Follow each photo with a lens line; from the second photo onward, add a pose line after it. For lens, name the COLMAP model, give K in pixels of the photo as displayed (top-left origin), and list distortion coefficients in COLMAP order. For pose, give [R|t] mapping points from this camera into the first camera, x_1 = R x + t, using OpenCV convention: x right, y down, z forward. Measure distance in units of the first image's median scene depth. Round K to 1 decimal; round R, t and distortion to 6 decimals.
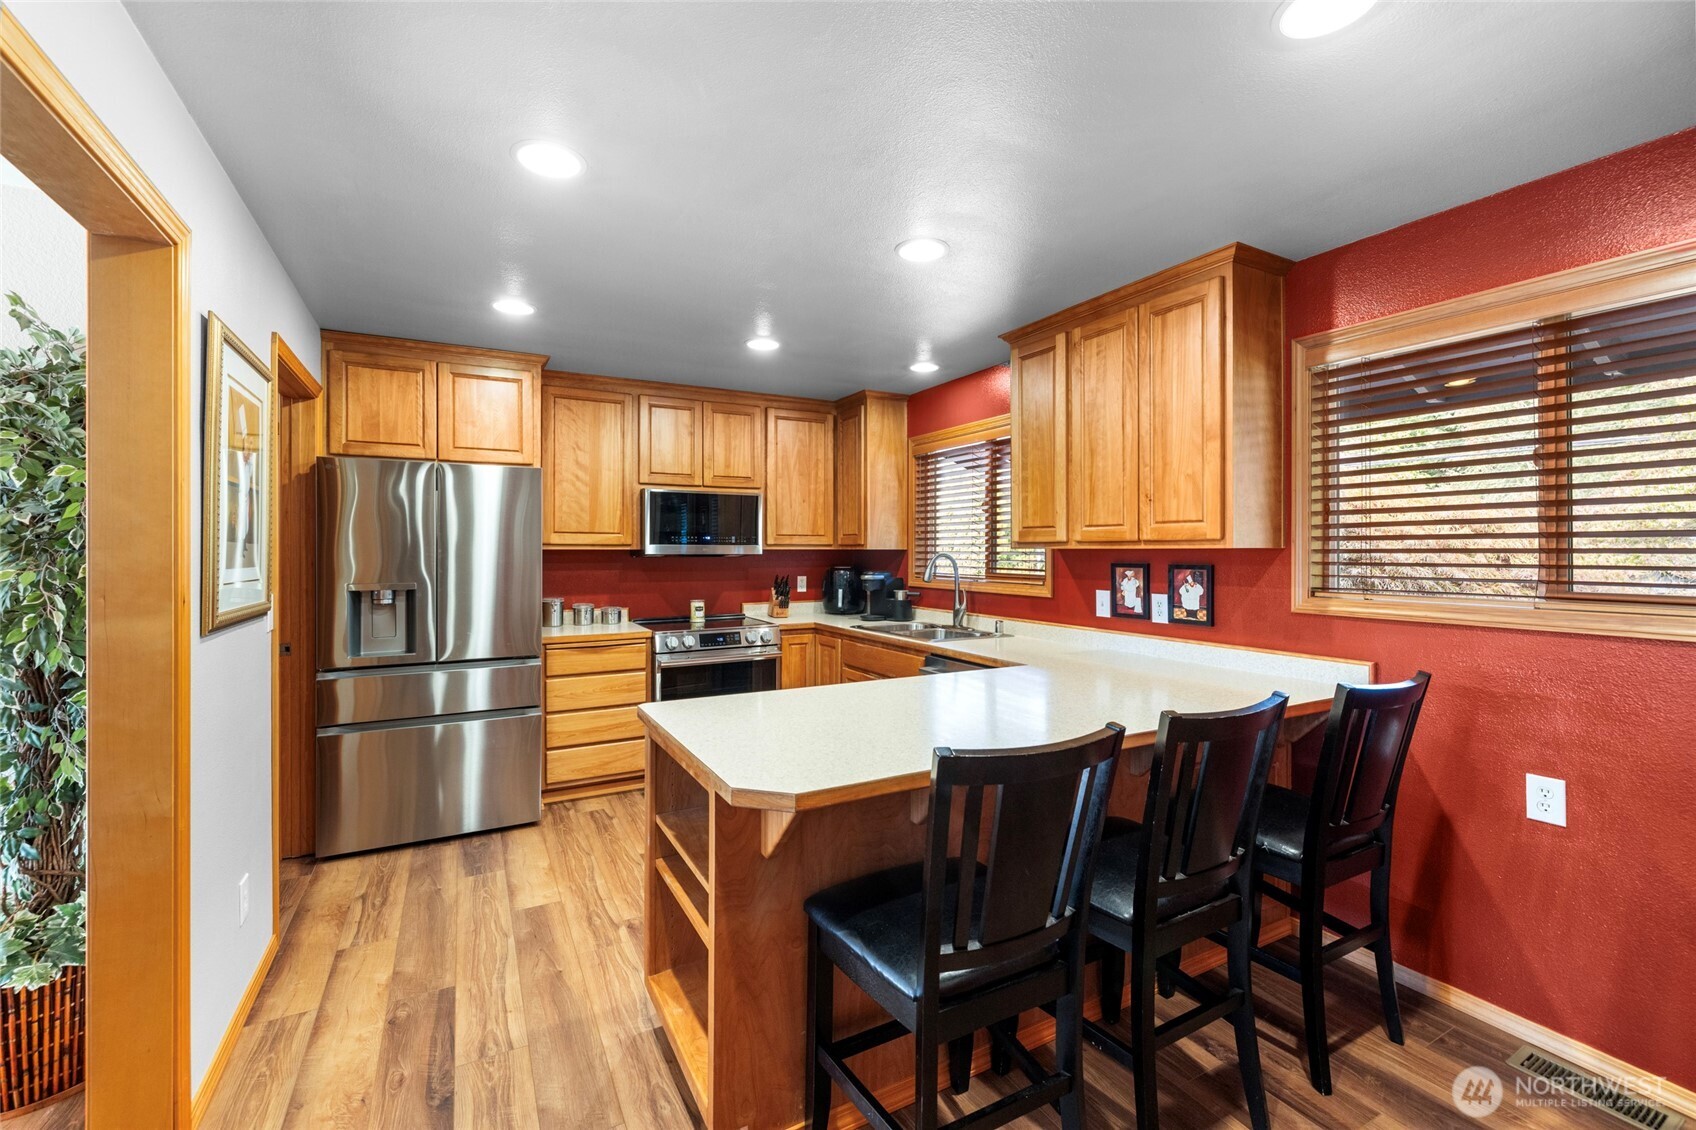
lens RADIAL K [[715.6, 0, 842.7], [0, 715.6, 554.4], [0, 0, 1]] dist [-0.000772, -0.000229]
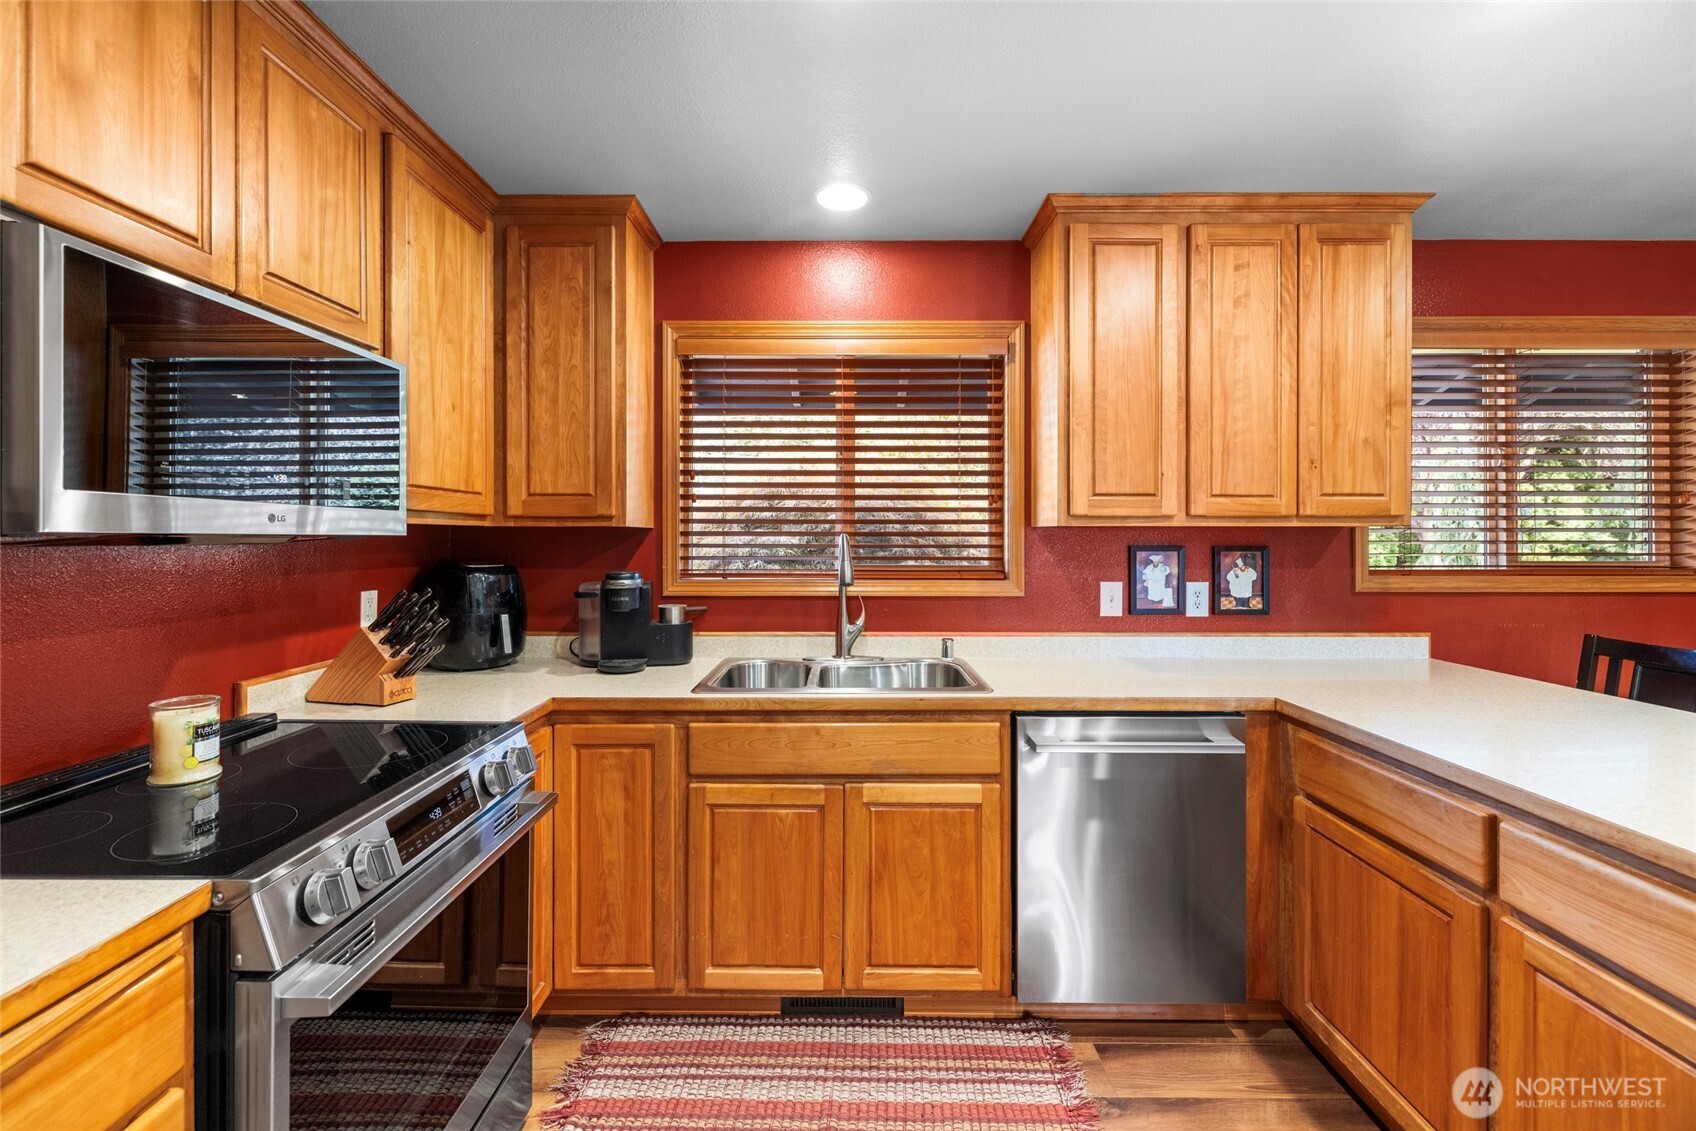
lens RADIAL K [[715.6, 0, 843.8], [0, 715.6, 536.4], [0, 0, 1]] dist [-0.000772, -0.000229]
pose [[0.477279, -0.004333, 0.878741, -0.420464], [0.002774, 0.999990, 0.003424, -0.001201], [-0.878748, 0.000803, 0.477286, 0.840242]]
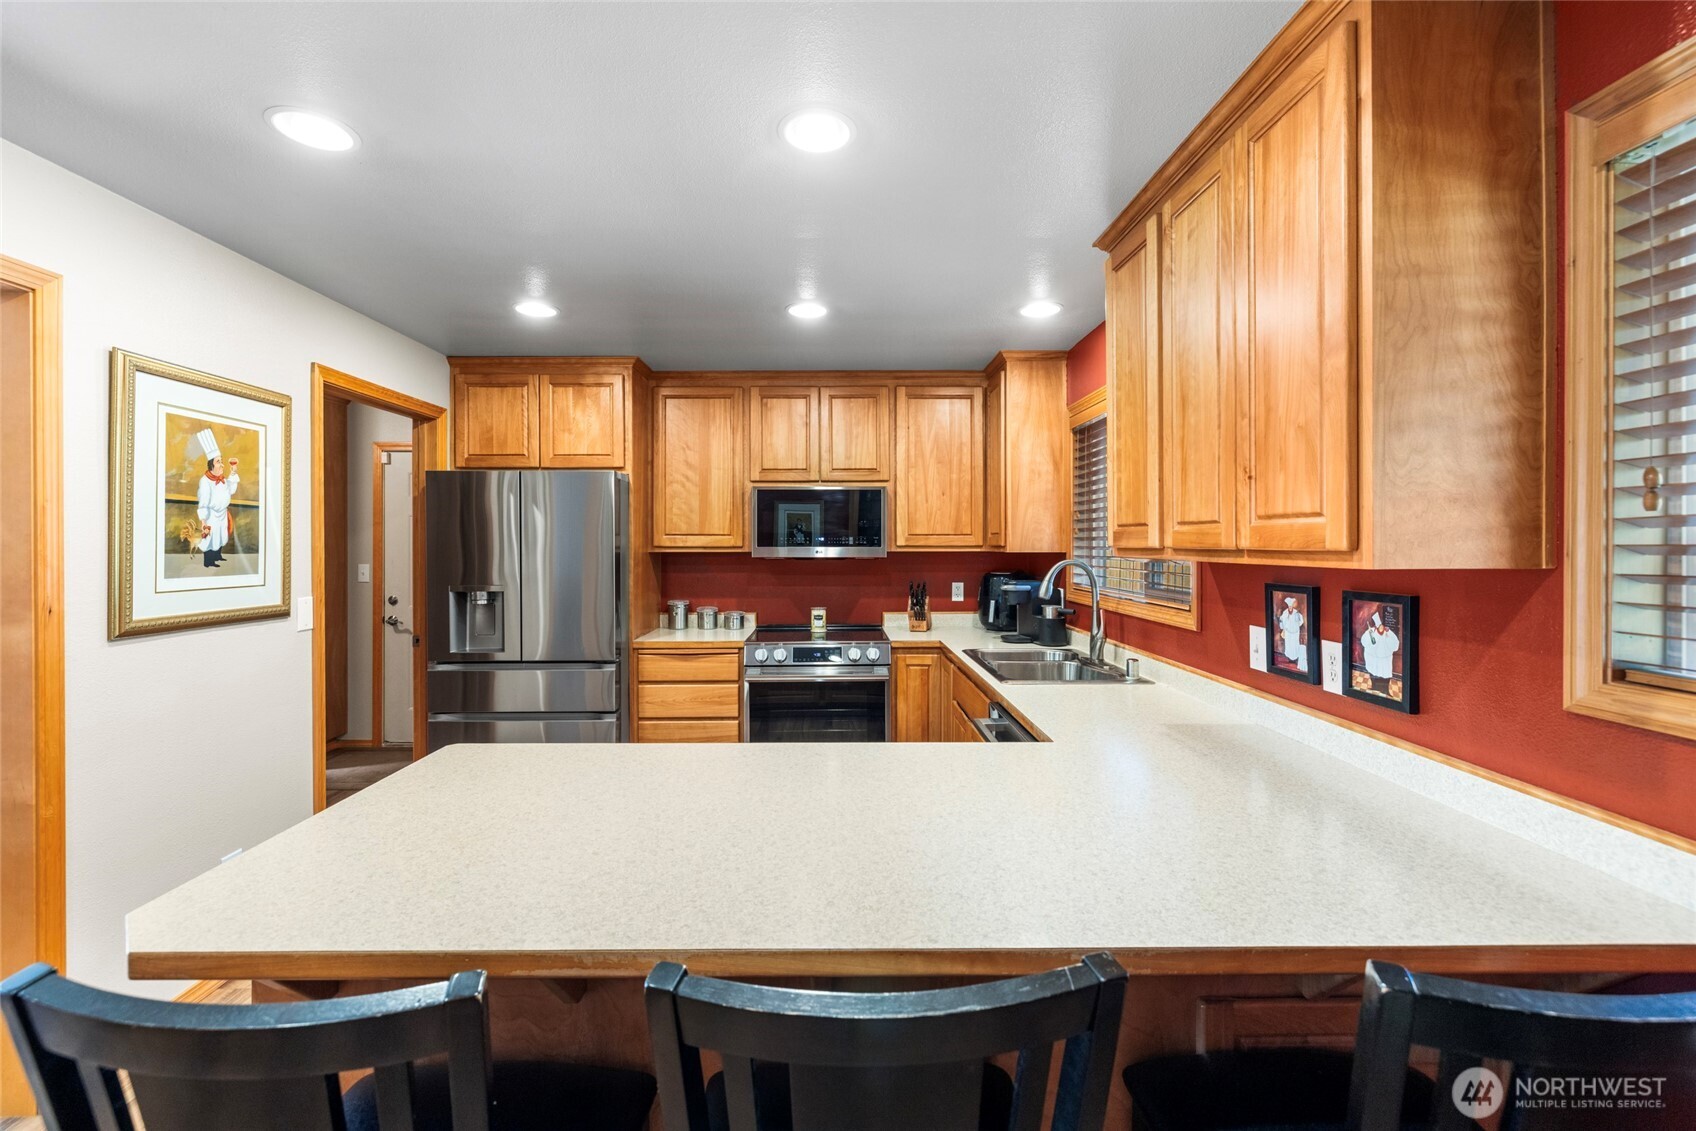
lens RADIAL K [[715.6, 0, 838.8], [0, 715.6, 547.9], [0, 0, 1]] dist [-0.000772, -0.000229]
pose [[0.882998, 0.001722, -0.469373, 0.316719], [-0.001312, 0.999998, 0.001202, -0.016462], [0.469374, -0.000446, 0.882999, 0.278602]]
